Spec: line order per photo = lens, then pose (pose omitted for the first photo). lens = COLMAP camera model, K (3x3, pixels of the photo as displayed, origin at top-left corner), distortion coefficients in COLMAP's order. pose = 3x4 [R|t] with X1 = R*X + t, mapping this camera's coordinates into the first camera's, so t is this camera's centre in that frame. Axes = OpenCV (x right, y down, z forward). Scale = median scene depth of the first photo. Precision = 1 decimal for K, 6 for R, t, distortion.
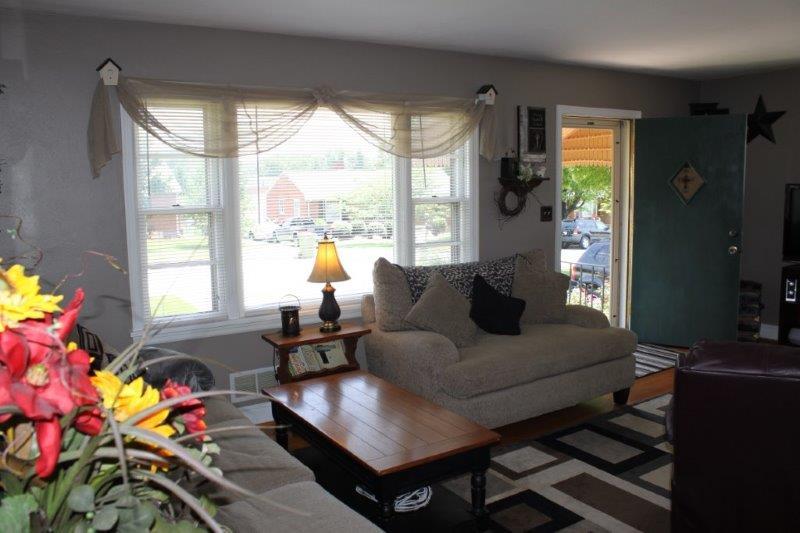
lens RADIAL K [[671.6, 0, 400.0], [0, 671.6, 266.5], [0, 0, 1]] dist [-0.173027, 0.158840]
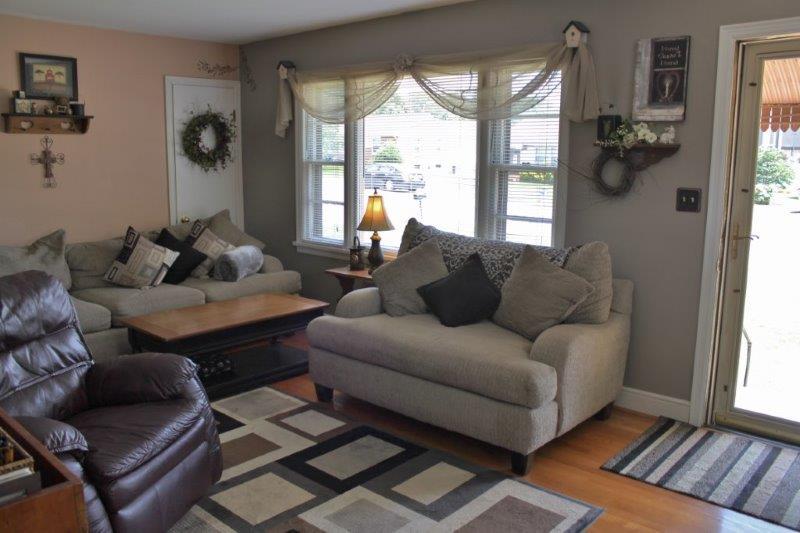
lens RADIAL K [[671.6, 0, 400.0], [0, 671.6, 266.5], [0, 0, 1]] dist [-0.173027, 0.158840]
pose [[0.244589, 0.200011, -0.948774, 0.821670], [-0.117257, 0.977414, 0.175821, -0.101038], [0.962511, 0.068247, 0.262517, 0.602678]]
